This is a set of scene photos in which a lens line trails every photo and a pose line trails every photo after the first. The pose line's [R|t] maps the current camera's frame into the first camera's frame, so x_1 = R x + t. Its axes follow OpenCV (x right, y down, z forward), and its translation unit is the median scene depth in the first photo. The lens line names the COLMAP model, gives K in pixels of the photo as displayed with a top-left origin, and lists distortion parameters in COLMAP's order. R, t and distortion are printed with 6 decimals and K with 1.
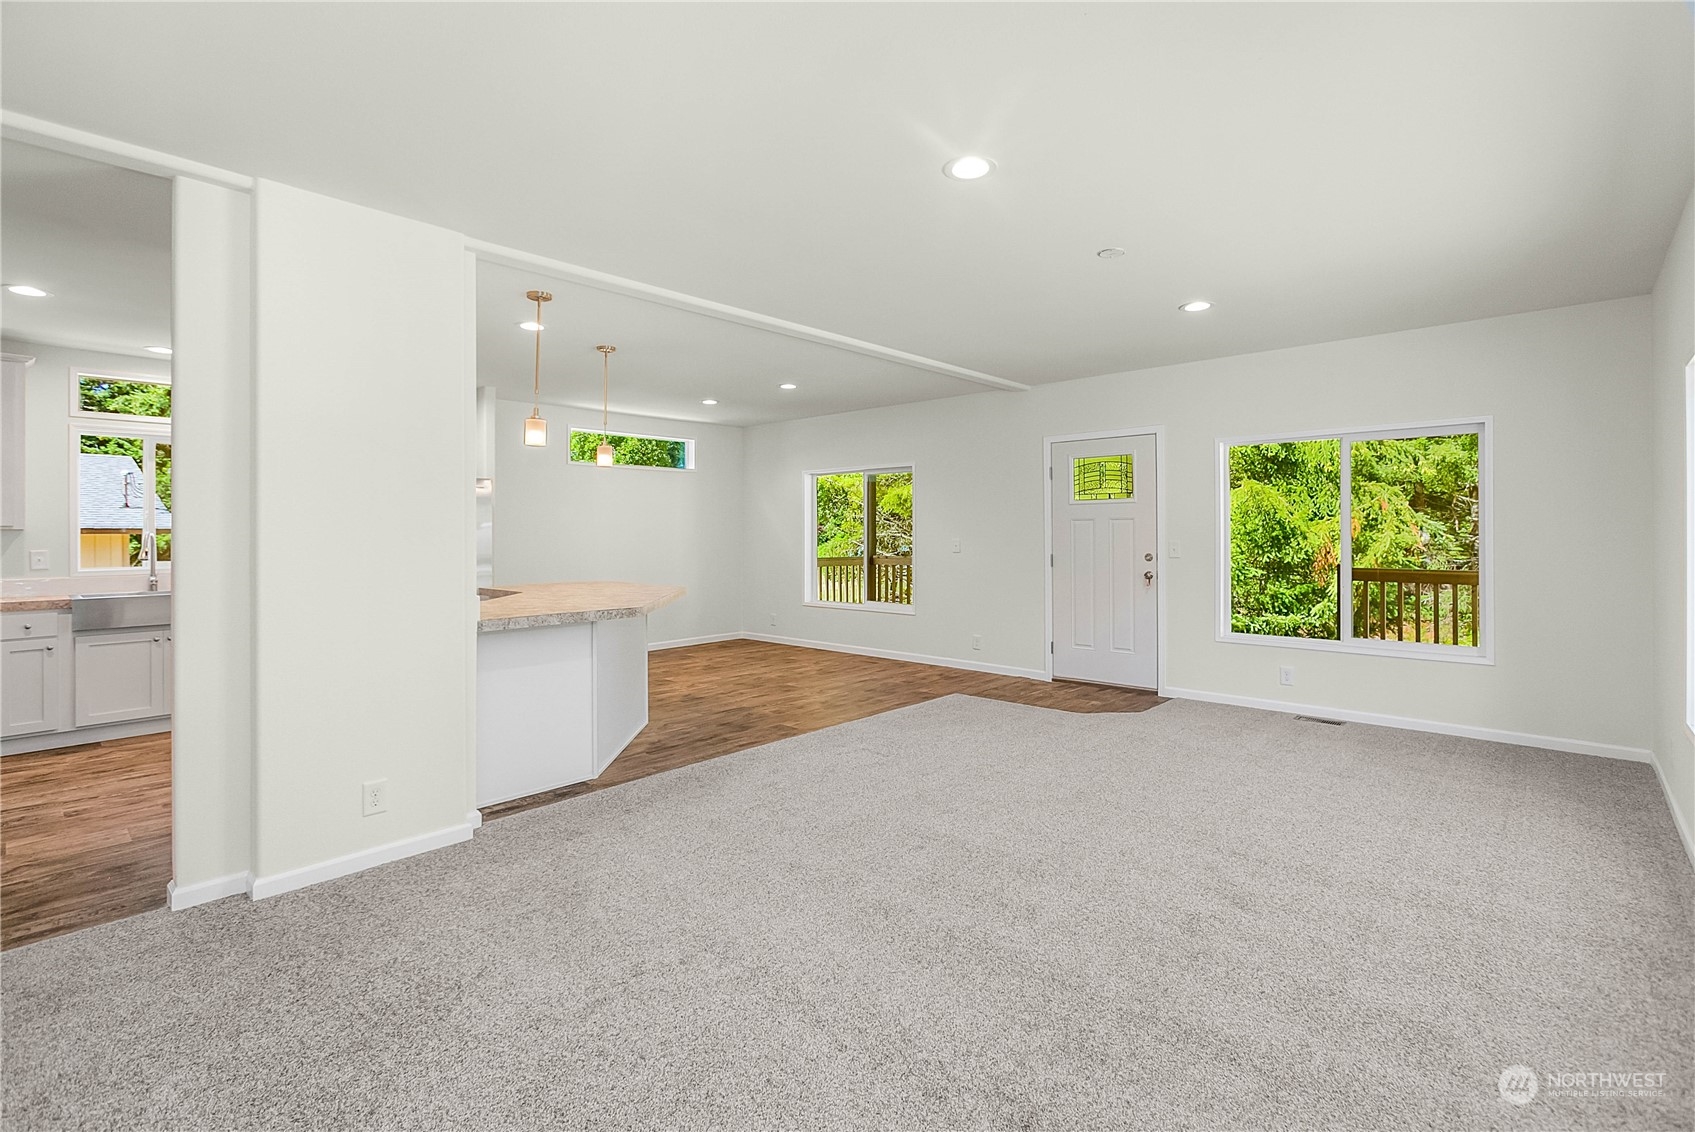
lens RADIAL K [[777.9, 0, 841.4], [0, 777.9, 530.1], [0, 0, 1]] dist [0.001372, 0.000657]
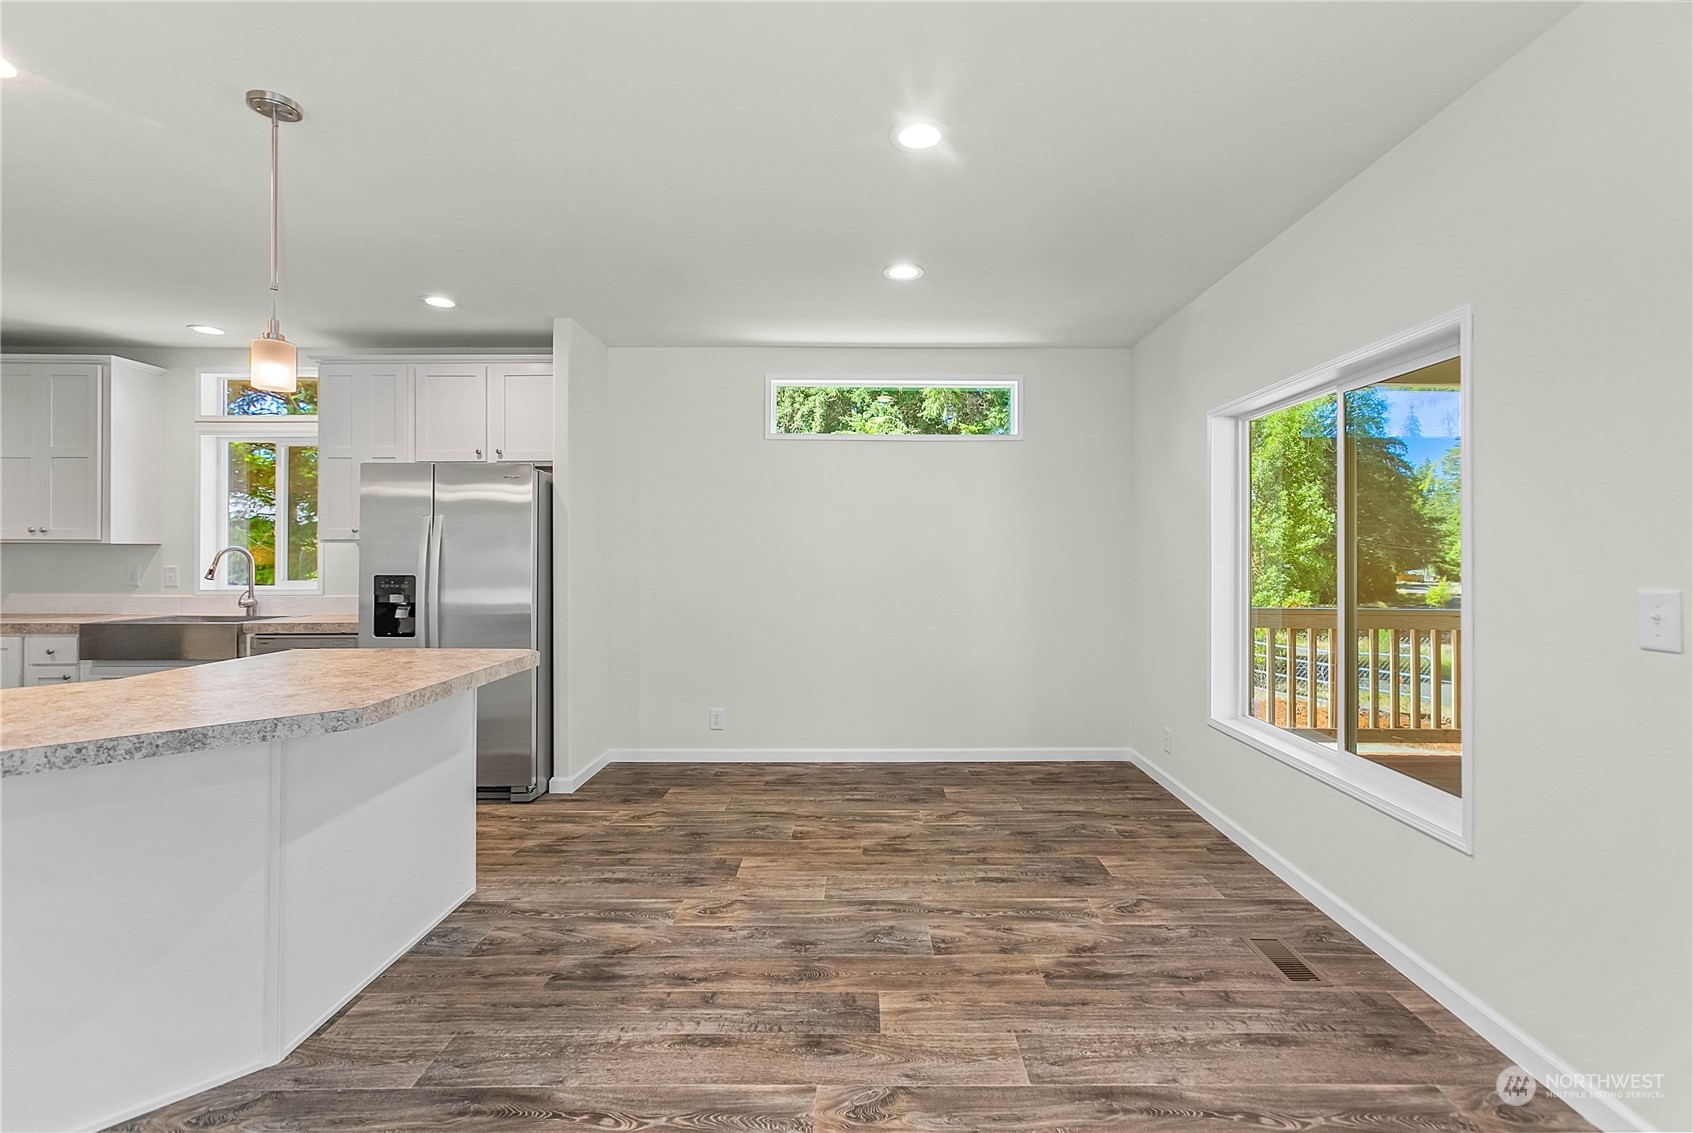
lens RADIAL K [[764.6, 0, 859.9], [0, 764.6, 551.9], [0, 0, 1]] dist [-0.012984, 0.013072]
pose [[0.684586, 0.005286, -0.728913, 0.182582], [-0.003191, 0.999986, 0.004255, 0.001333], [0.728926, -0.000587, 0.684593, 0.842131]]
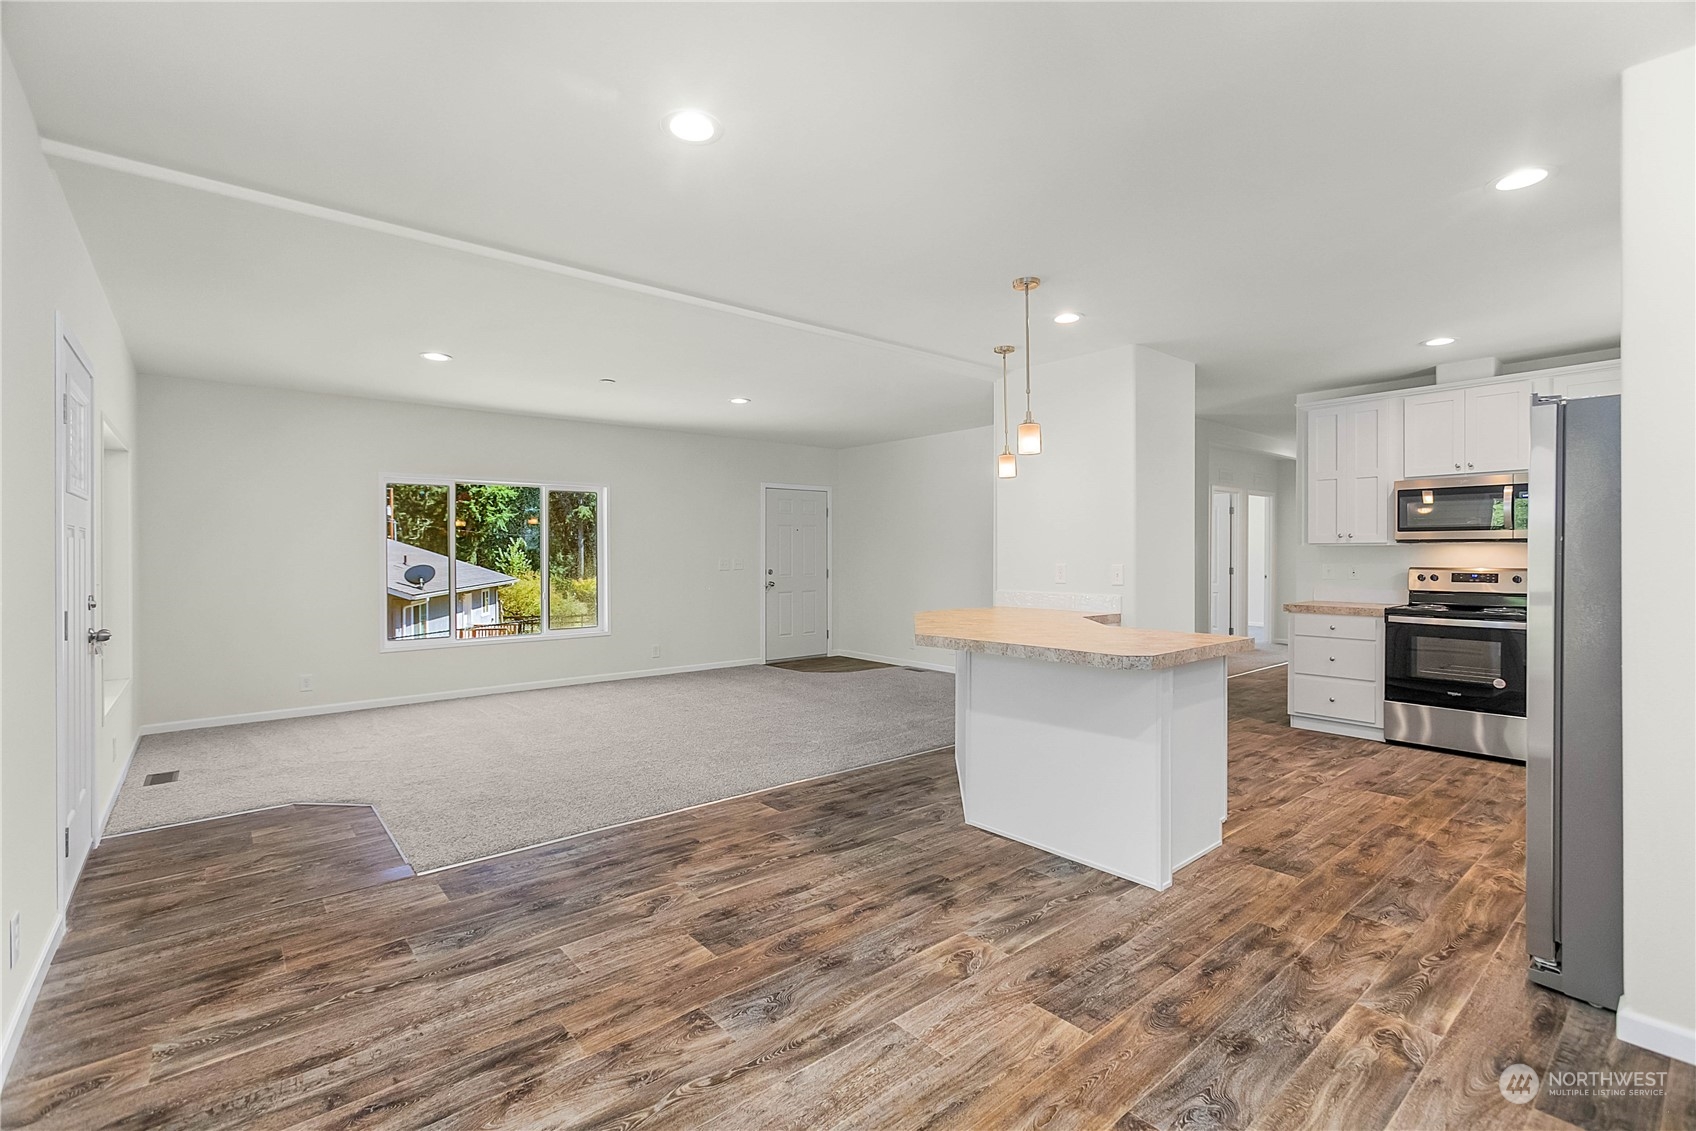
lens RADIAL K [[765.9, 0, 861.4], [0, 765.9, 550.9], [0, 0, 1]] dist [-0.012984, 0.013072]
pose [[-0.995150, 0.008516, 0.097999, -0.198802], [0.007783, 0.999939, -0.007860, 0.006600], [-0.098060, -0.007059, -0.995156, 1.500400]]
